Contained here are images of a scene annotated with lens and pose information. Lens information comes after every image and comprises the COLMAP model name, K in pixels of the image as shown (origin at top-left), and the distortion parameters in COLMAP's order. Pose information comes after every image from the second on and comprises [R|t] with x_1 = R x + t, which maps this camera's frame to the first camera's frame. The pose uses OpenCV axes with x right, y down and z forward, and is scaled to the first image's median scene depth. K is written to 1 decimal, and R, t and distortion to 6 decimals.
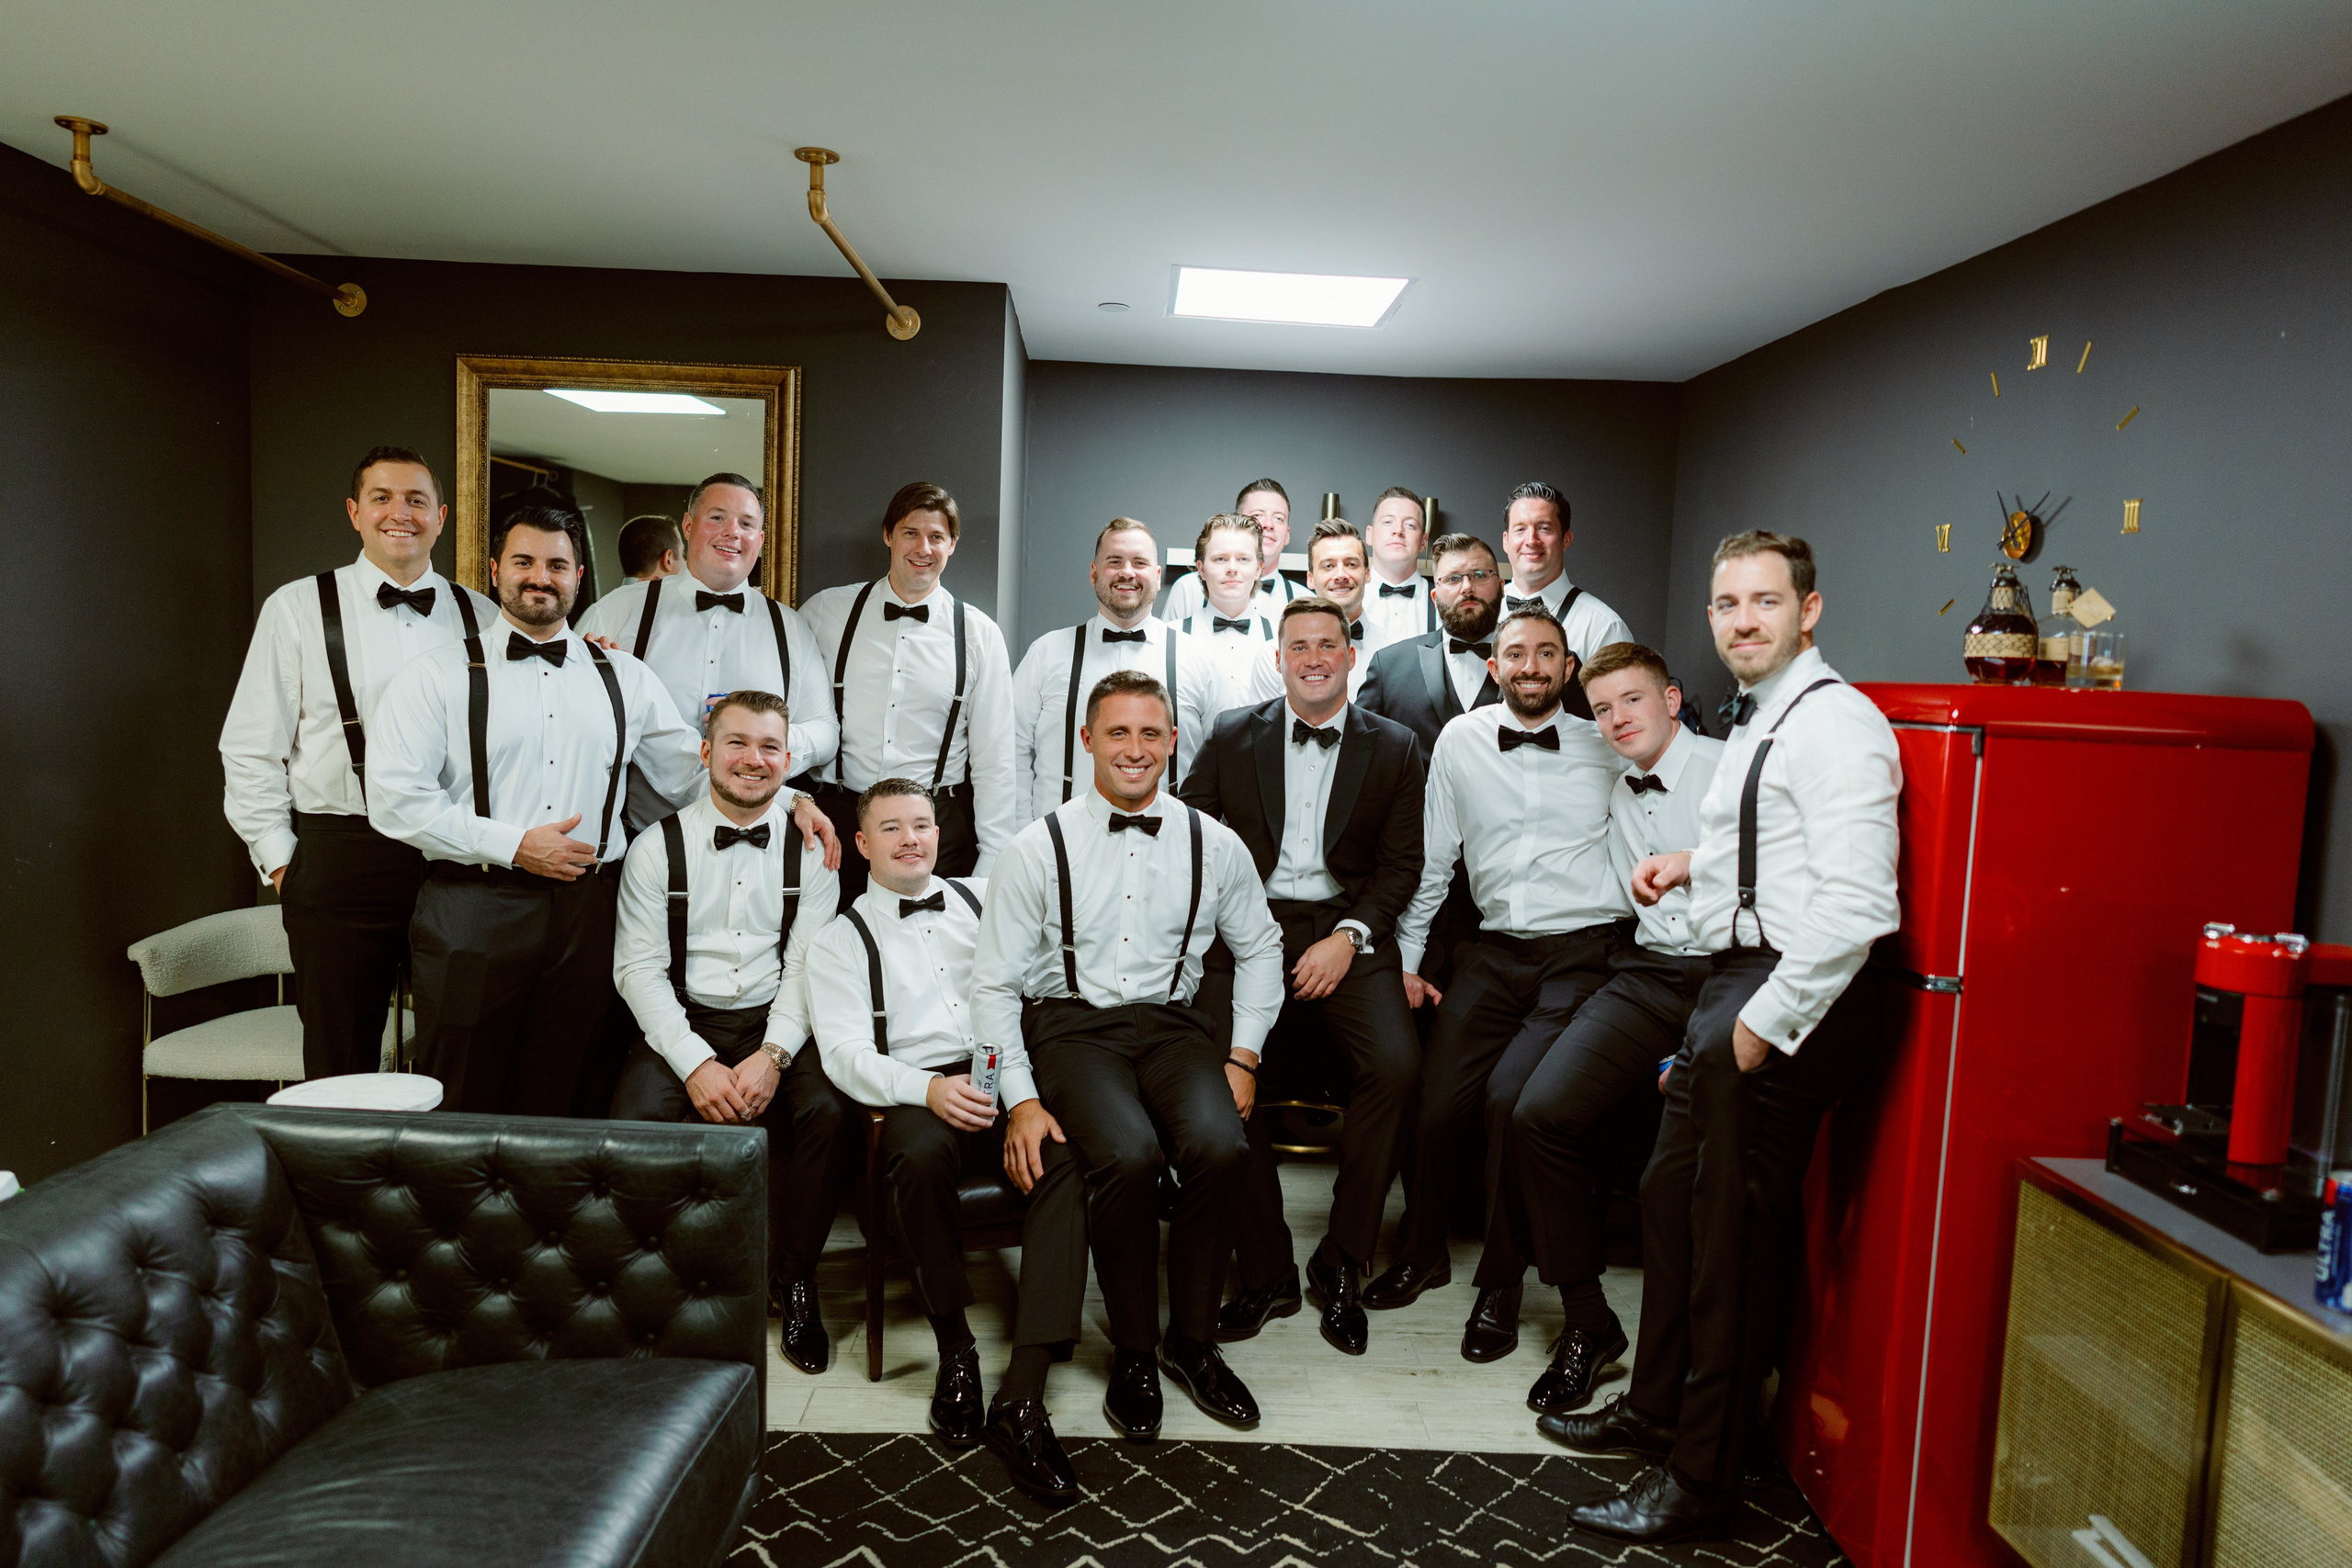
lens RADIAL K [[1550.5, 0, 1164.3], [0, 1550.5, 787.0], [0, 0, 1]] dist [-0.002613, 0.003000]
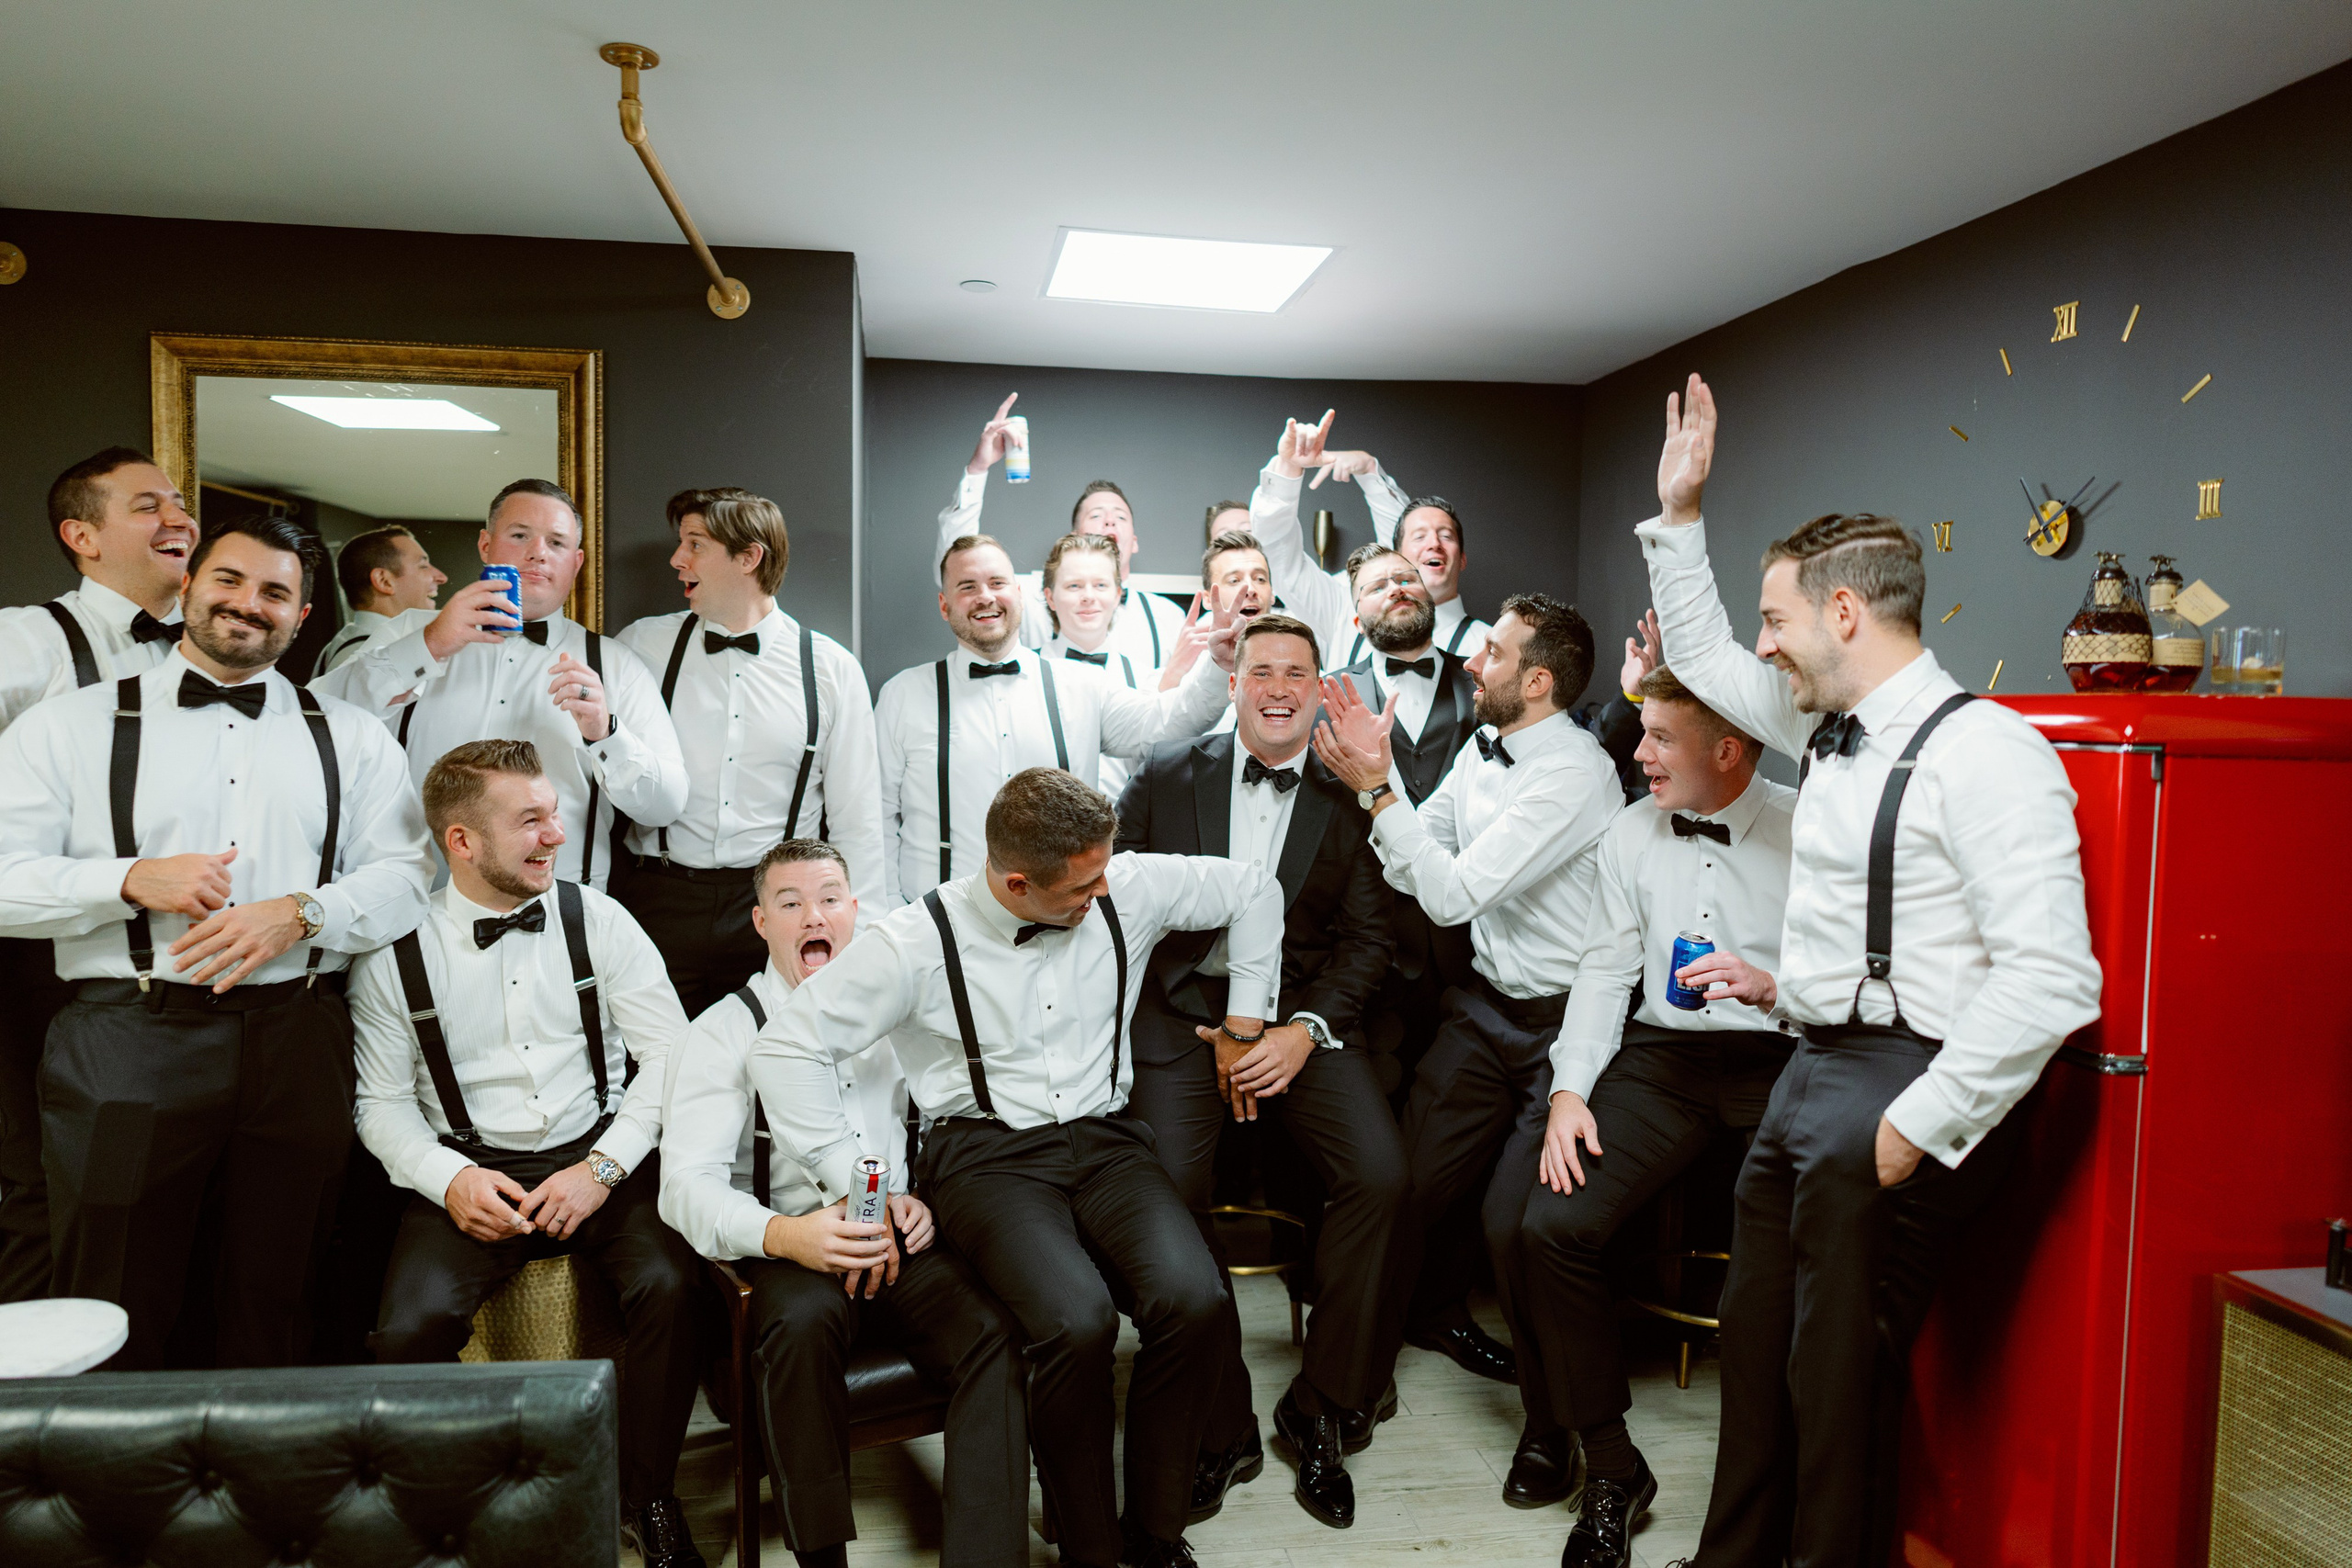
lens RADIAL K [[1533.3, 0, 1169.5], [0, 1533.3, 789.5], [0, 0, 1]] dist [0.001268, 0.000787]
pose [[0.990117, -0.033259, 0.136245, -0.067359], [0.036122, 0.999174, -0.018589, -0.013985], [-0.135514, 0.023327, 0.990501, 0.193241]]
